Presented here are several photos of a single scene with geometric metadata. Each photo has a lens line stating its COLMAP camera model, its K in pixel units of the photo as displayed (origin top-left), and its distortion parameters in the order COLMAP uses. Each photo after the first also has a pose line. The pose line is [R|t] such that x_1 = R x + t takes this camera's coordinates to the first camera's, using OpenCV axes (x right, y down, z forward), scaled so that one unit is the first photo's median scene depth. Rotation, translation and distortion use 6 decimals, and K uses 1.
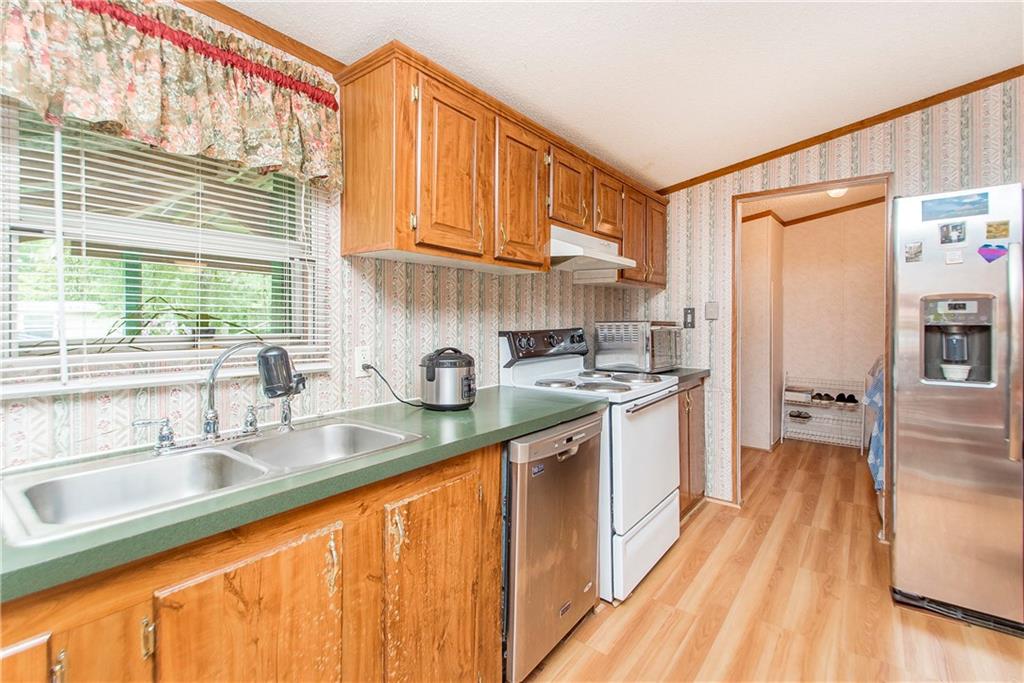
lens RADIAL K [[469.7, 0, 488.8], [0, 469.7, 324.4], [0, 0, 1]] dist [0.020201, -0.006619]
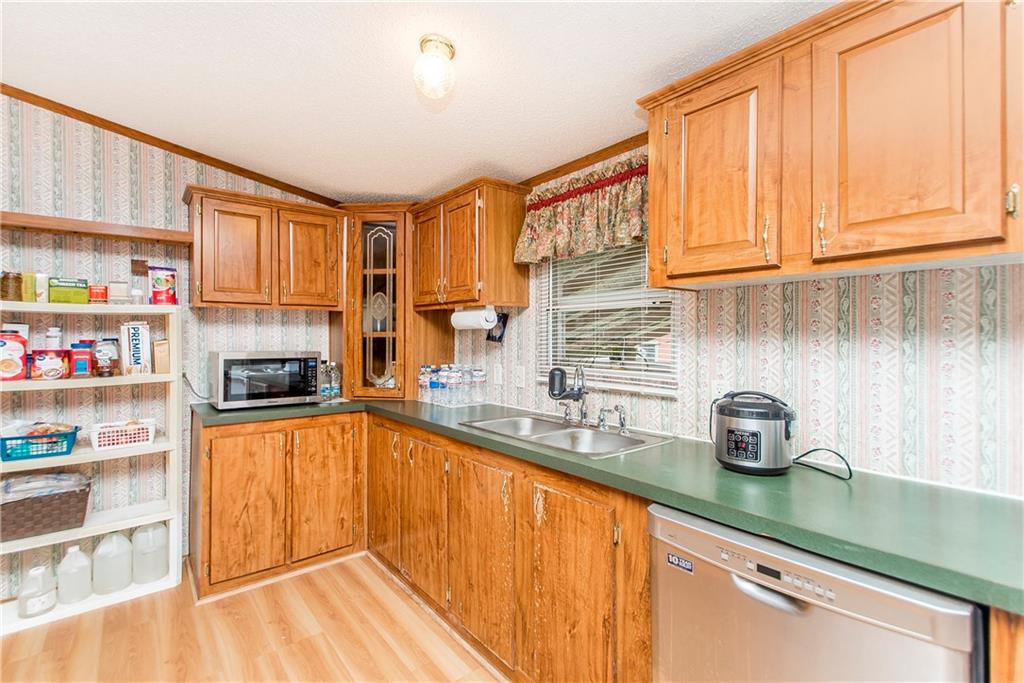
lens RADIAL K [[469.7, 0, 502.8], [0, 469.7, 336.4], [0, 0, 1]] dist [0.020201, -0.006619]
pose [[-0.217640, -0.009935, -0.975979, 0.897528], [-0.011906, 0.999901, -0.007524, -0.037125], [0.975957, 0.009983, -0.217736, 0.894463]]
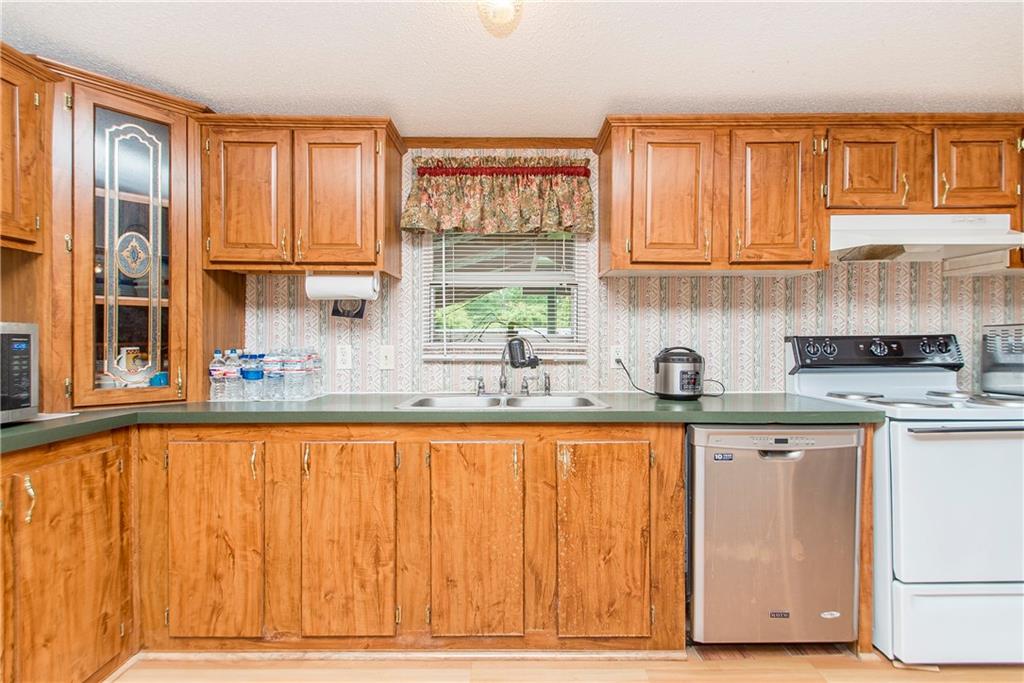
lens RADIAL K [[469.7, 0, 513.7], [0, 469.7, 340.6], [0, 0, 1]] dist [0.020201, -0.006619]
pose [[0.632060, -0.003669, -0.774910, 0.645257], [-0.005392, 0.999944, -0.009132, 0.054352], [0.774900, 0.009950, 0.632005, -0.055241]]
